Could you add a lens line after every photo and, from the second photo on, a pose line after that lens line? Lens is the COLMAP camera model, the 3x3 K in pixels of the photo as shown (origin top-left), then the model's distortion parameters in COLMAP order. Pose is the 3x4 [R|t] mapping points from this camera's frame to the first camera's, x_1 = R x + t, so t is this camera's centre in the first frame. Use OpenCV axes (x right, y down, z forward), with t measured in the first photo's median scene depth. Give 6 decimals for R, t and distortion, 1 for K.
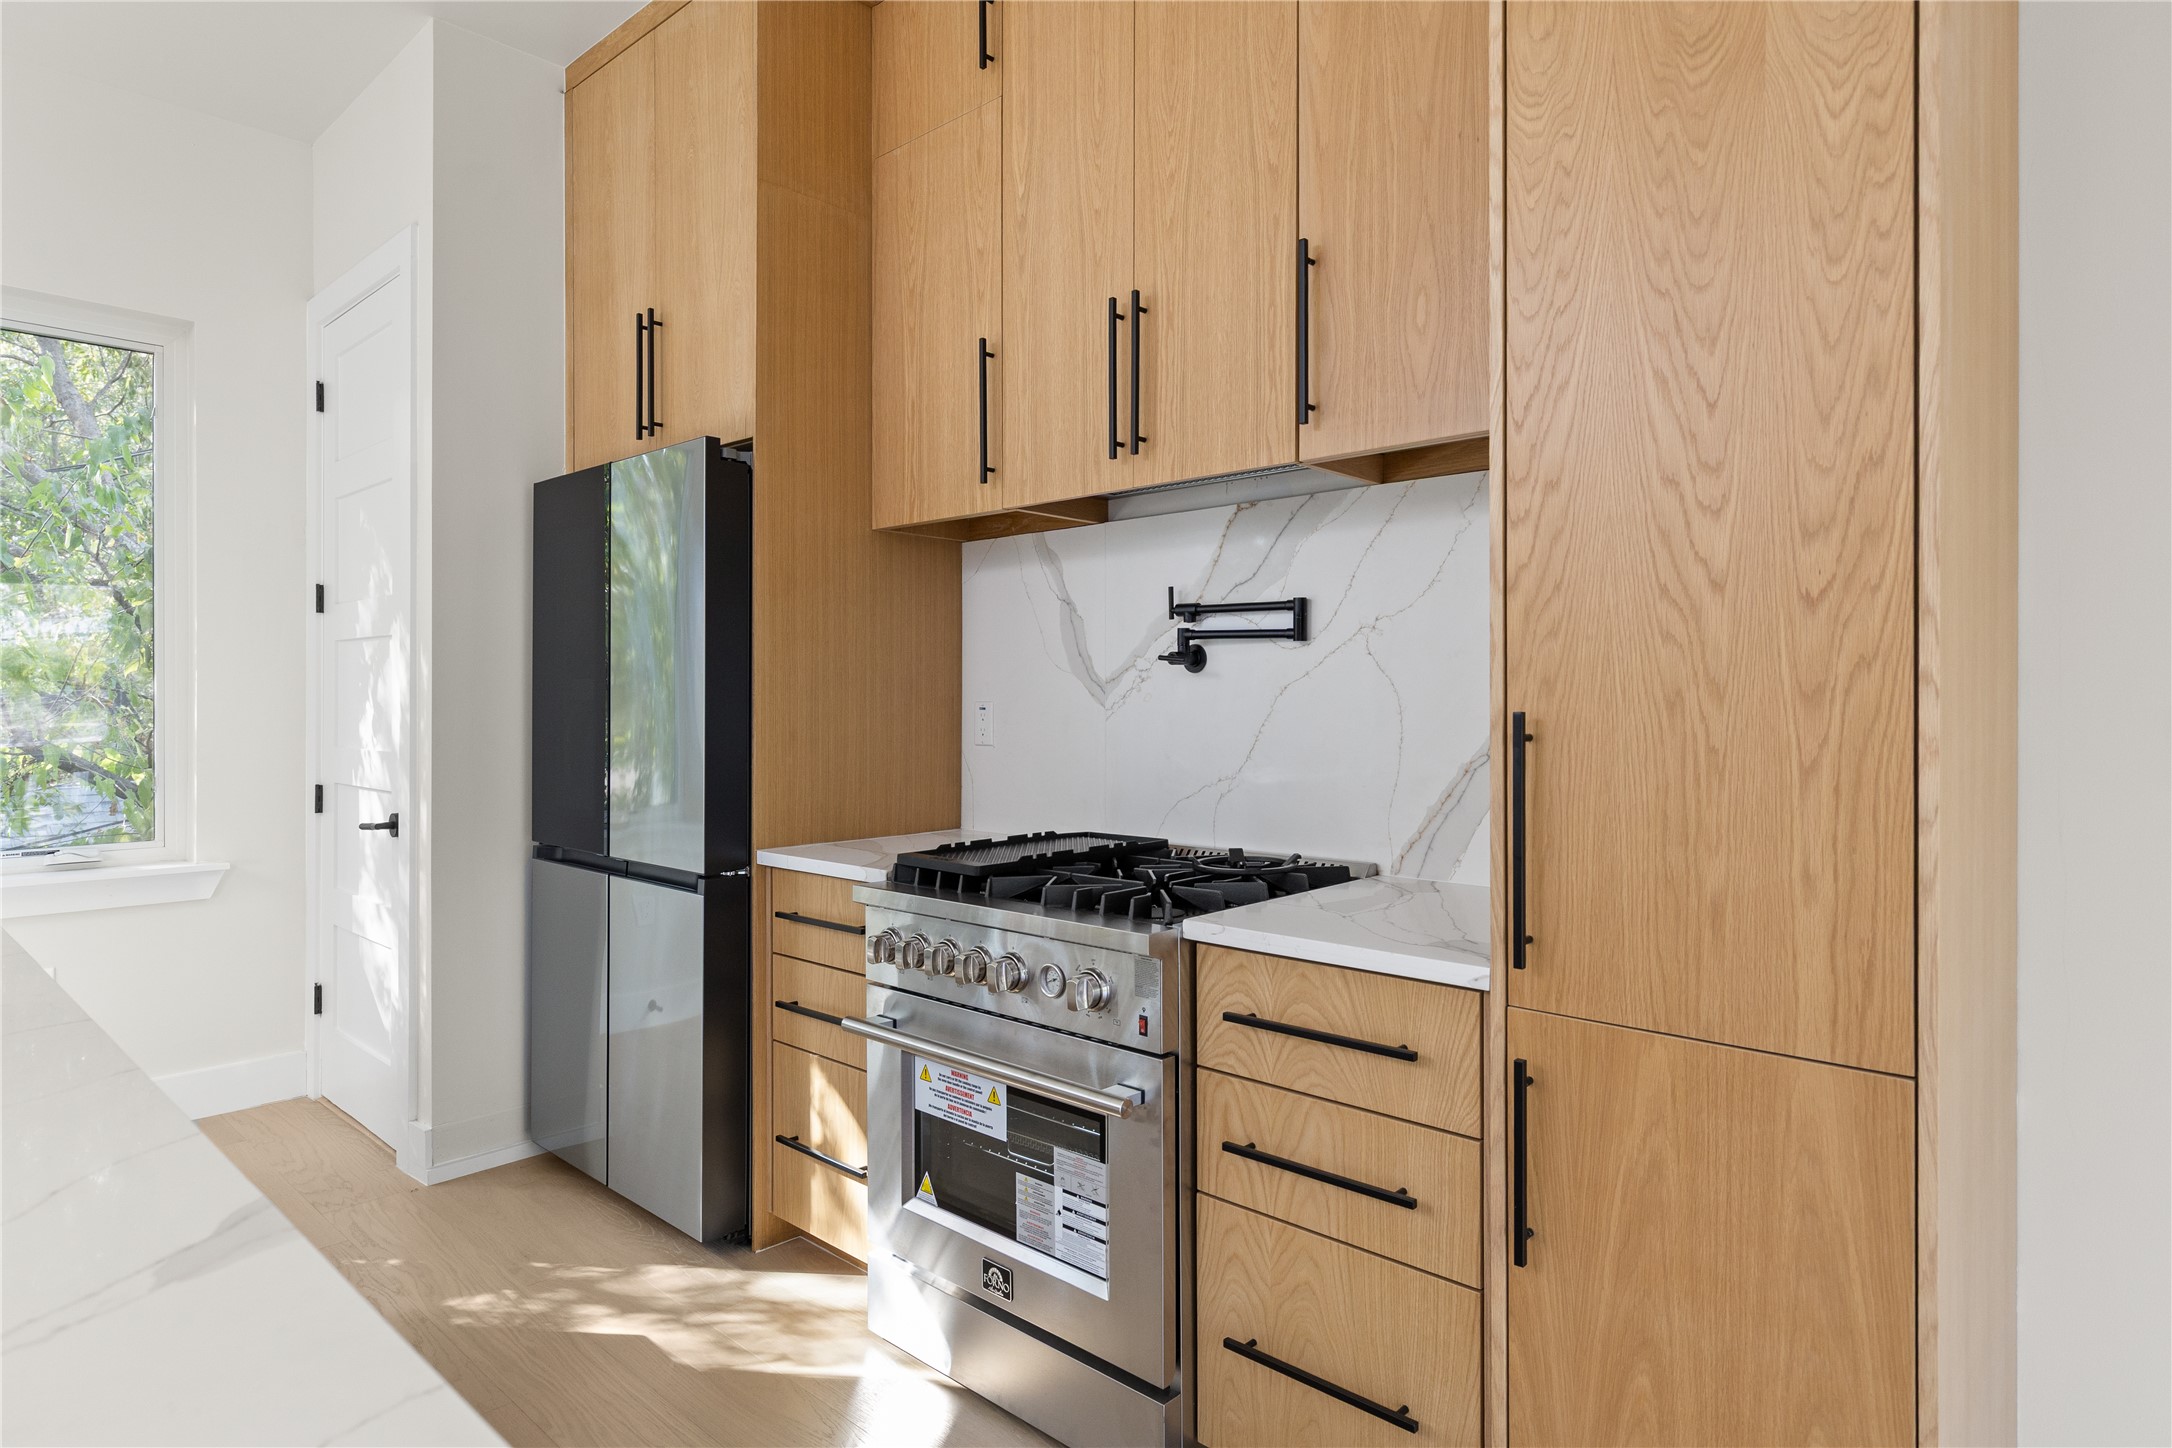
lens RADIAL K [[1184.3, 0, 1099.5], [0, 1184.3, 702.4], [0, 0, 1]] dist [0.005521, 0.000485]
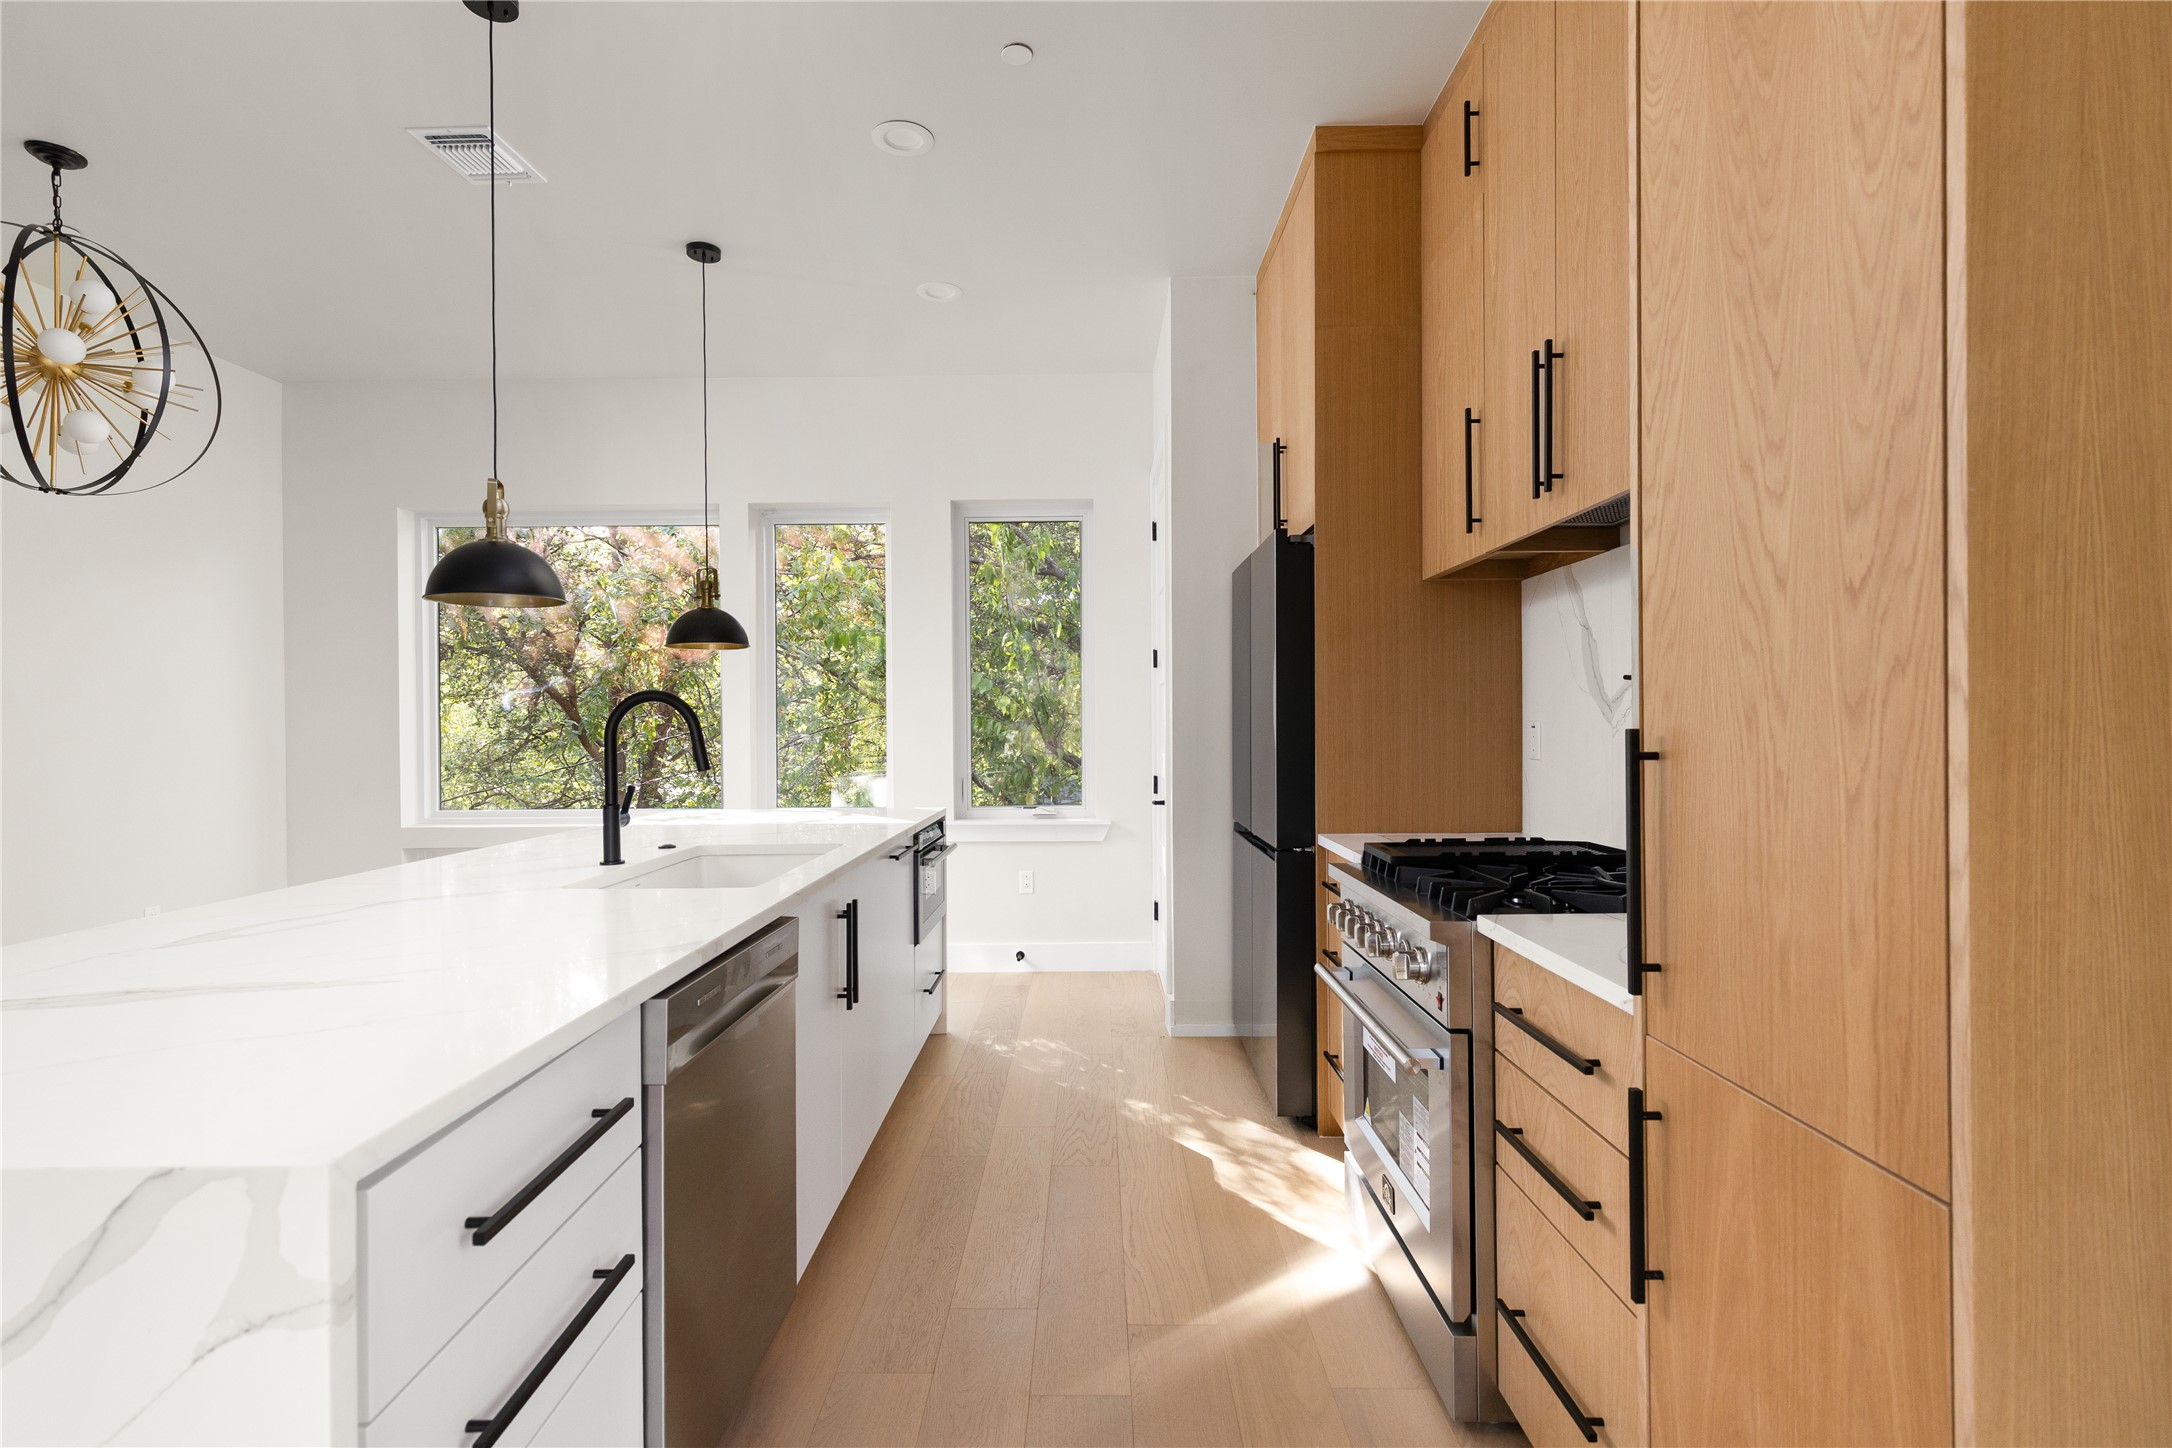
lens RADIAL K [[983.9, 0, 1091.5], [0, 983.9, 727.3], [0, 0, 1]] dist [0.005780, -0.000124]
pose [[0.670281, -0.003548, -0.742099, 0.602942], [0.007766, 0.999967, 0.002233, 0.001399], [0.742067, -0.007260, 0.670287, 0.123608]]
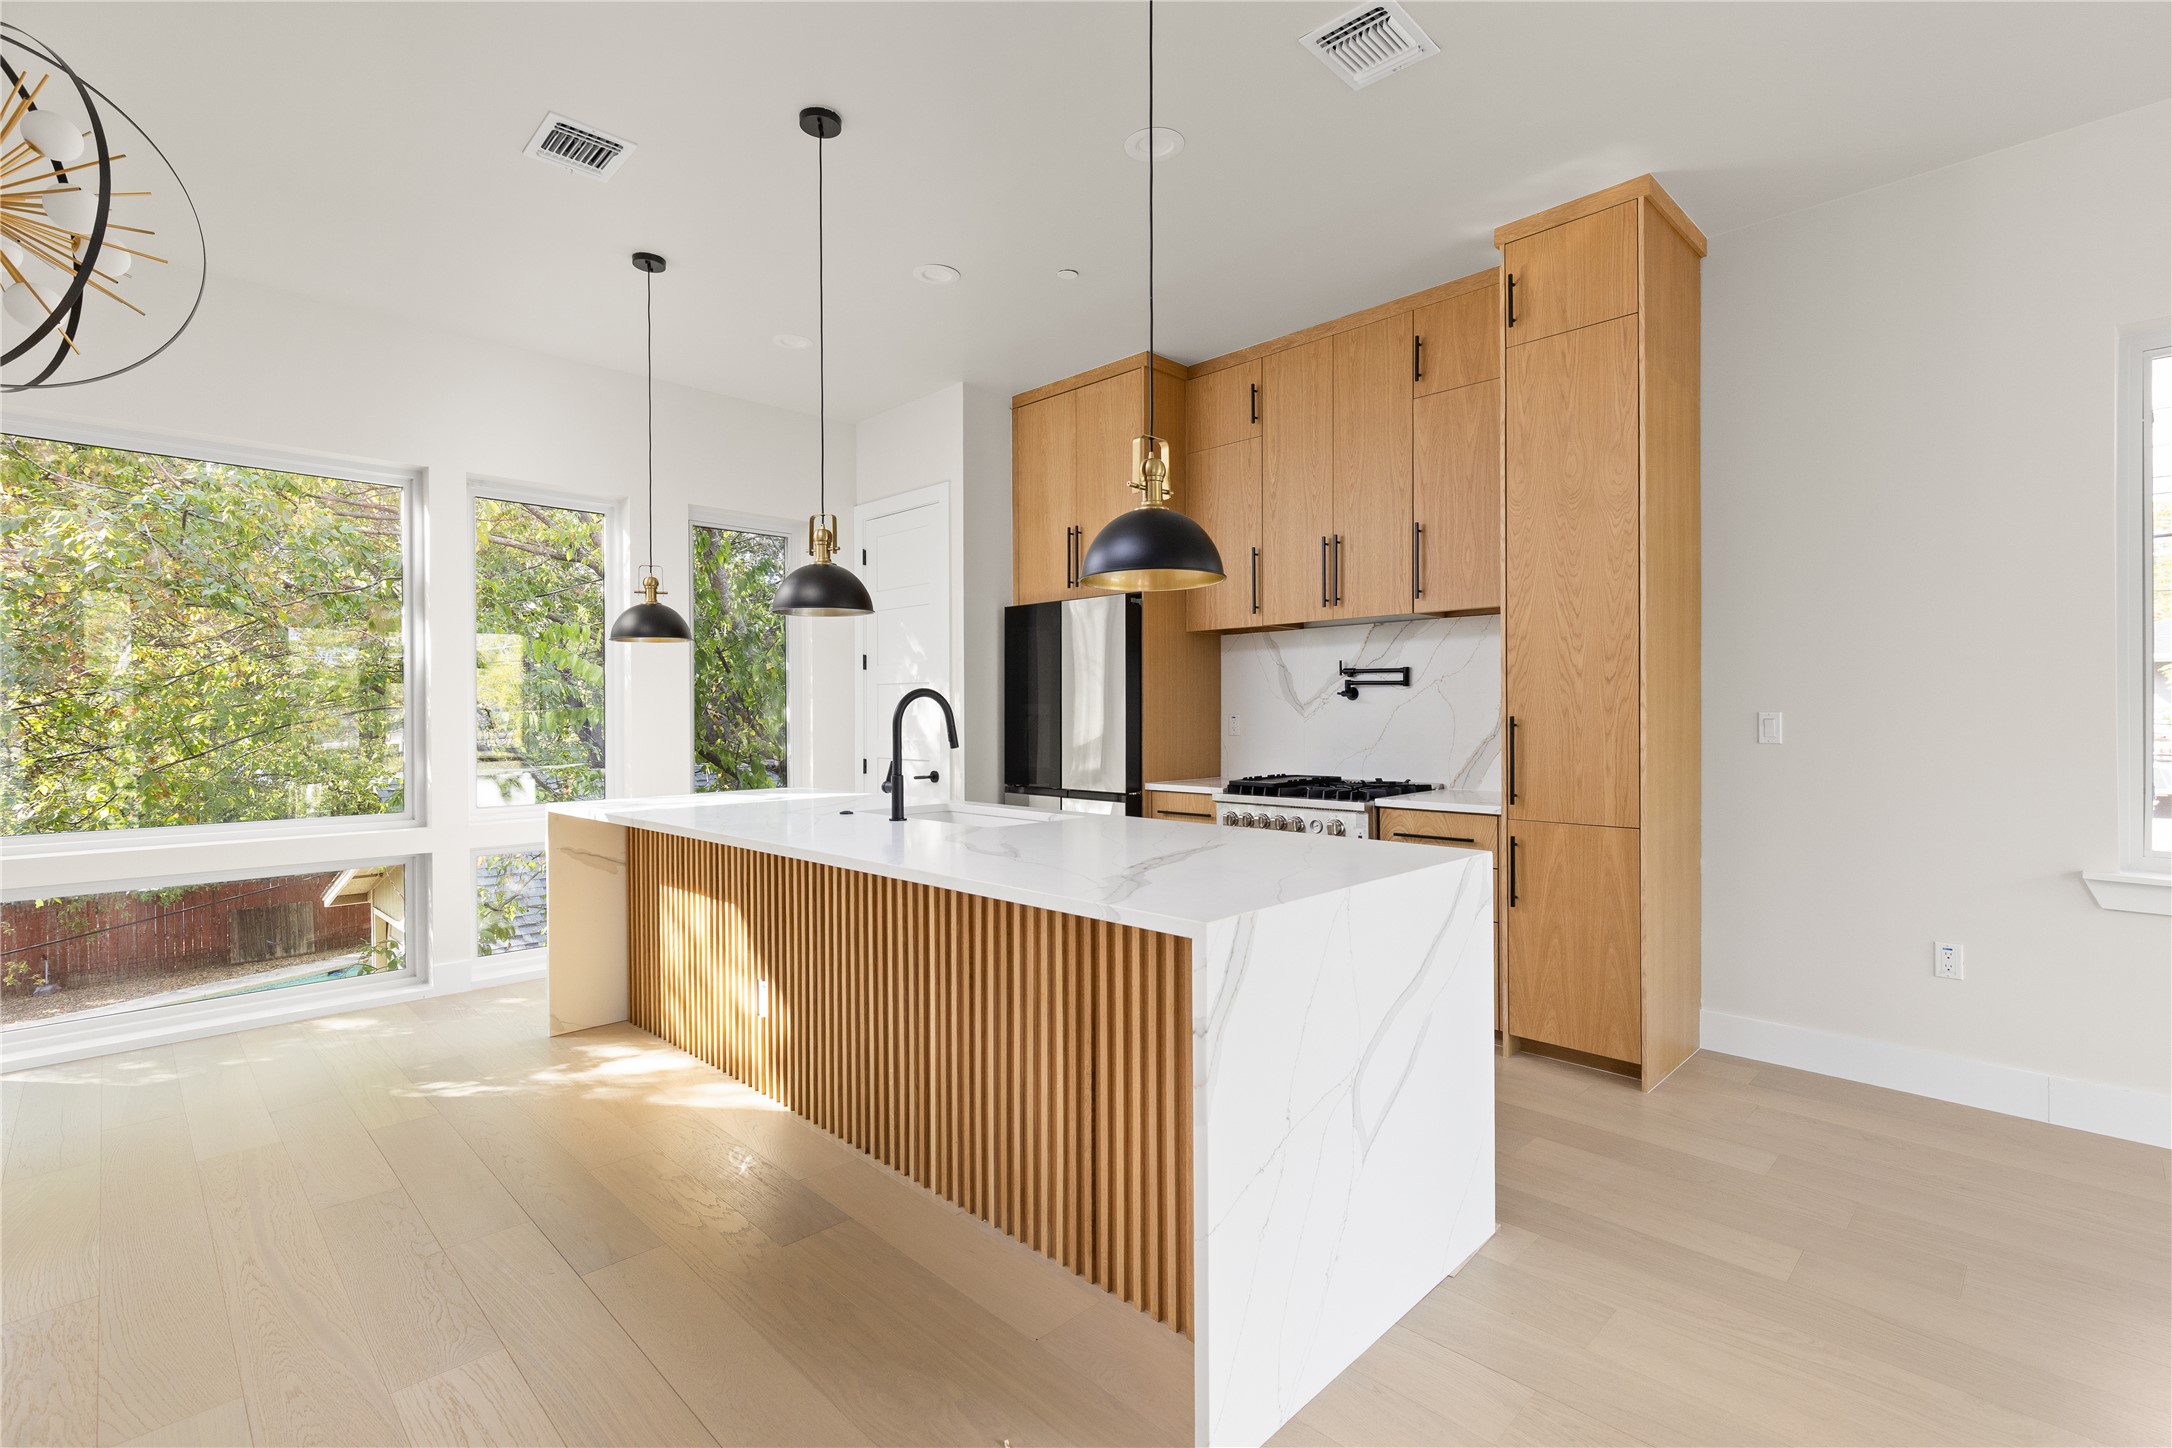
lens RADIAL K [[983.9, 0, 1077.7], [0, 983.9, 720.9], [0, 0, 1]] dist [0.005780, -0.000124]
pose [[0.998667, -0.004606, -0.051418, -0.535379], [0.004882, 0.999974, 0.005244, 0.001414], [0.051392, -0.005488, 0.998663, -1.341470]]
